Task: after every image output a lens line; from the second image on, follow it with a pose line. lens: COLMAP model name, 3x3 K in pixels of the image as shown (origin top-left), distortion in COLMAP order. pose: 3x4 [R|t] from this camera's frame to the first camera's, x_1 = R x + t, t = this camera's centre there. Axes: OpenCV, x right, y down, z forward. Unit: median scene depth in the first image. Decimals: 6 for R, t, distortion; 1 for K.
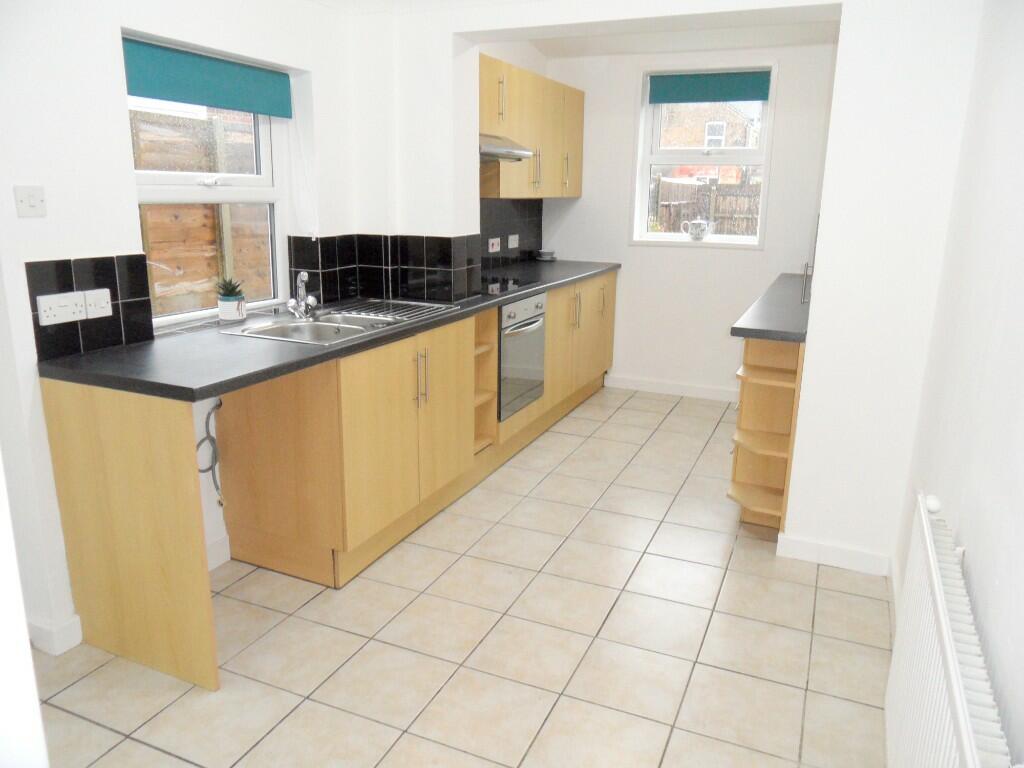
lens RADIAL K [[757.7, 0, 512.0], [0, 757.7, 384.0], [0, 0, 1]] dist [-0.029264, 0.033511]
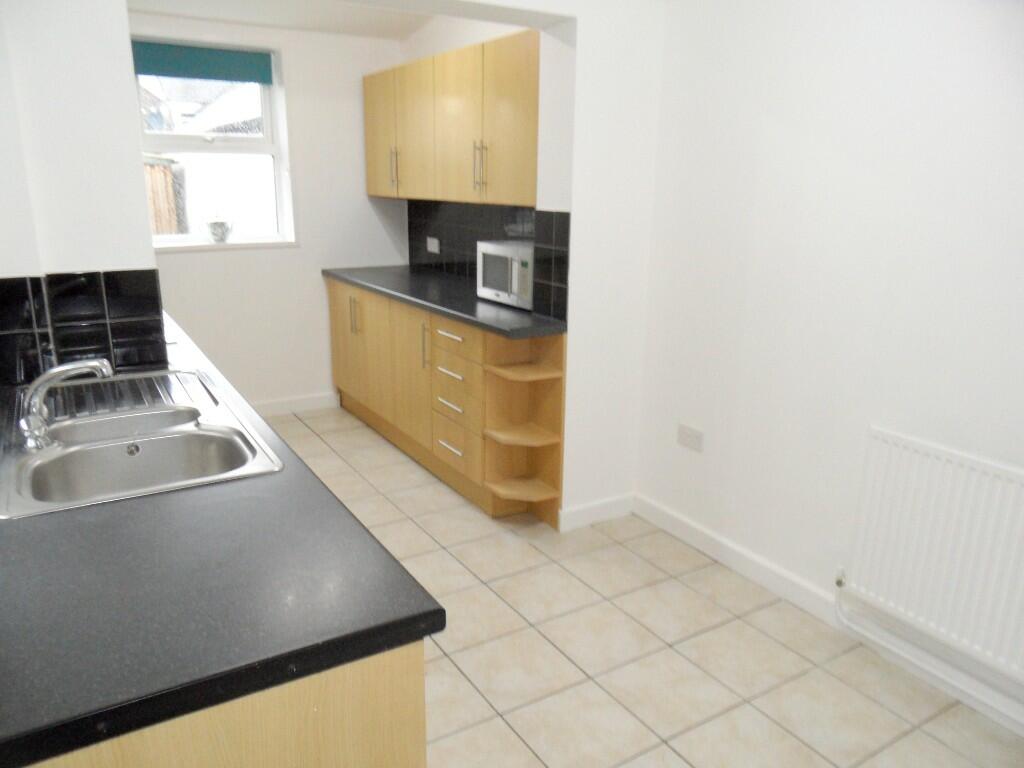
lens RADIAL K [[757.7, 0, 512.0], [0, 757.7, 384.0], [0, 0, 1]] dist [-0.029264, 0.033511]
pose [[0.563454, -0.223913, 0.795225, -0.376375], [0.204143, 0.970456, 0.128608, -0.097725], [-0.800528, 0.089875, 0.592518, 0.308169]]
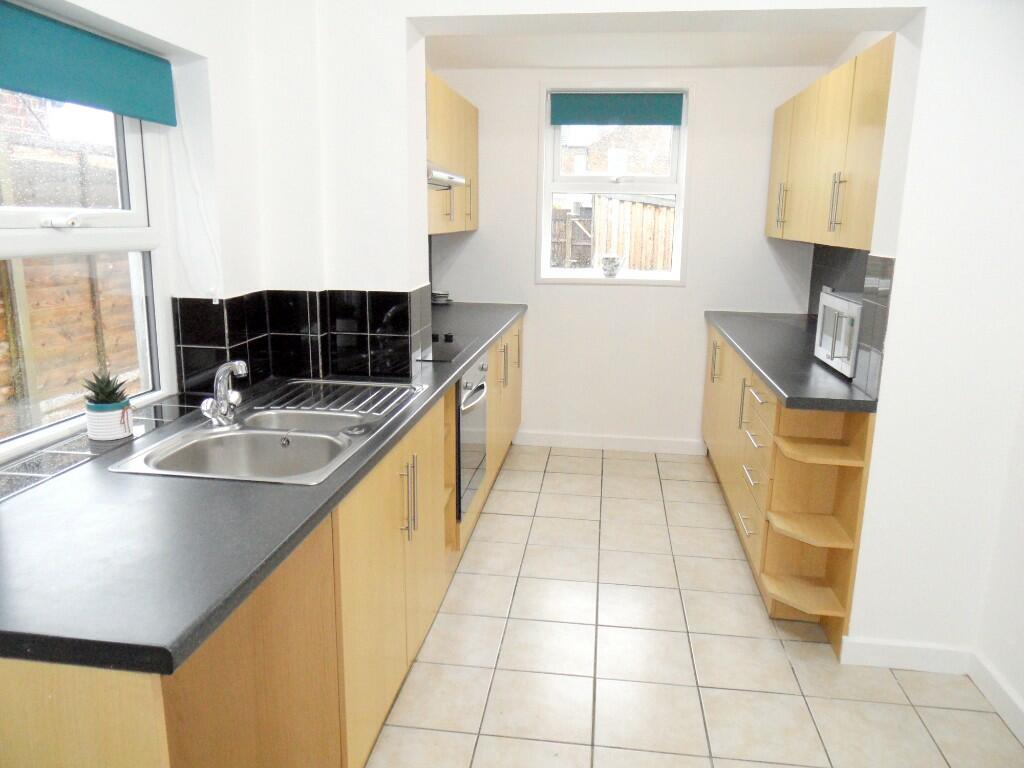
lens RADIAL K [[757.7, 0, 512.0], [0, 757.7, 384.0], [0, 0, 1]] dist [-0.029264, 0.033511]
pose [[0.959857, -0.061888, 0.273577, -0.159268], [0.069793, 0.997376, -0.019247, -0.069331], [-0.271668, 0.037568, 0.961657, 0.219670]]
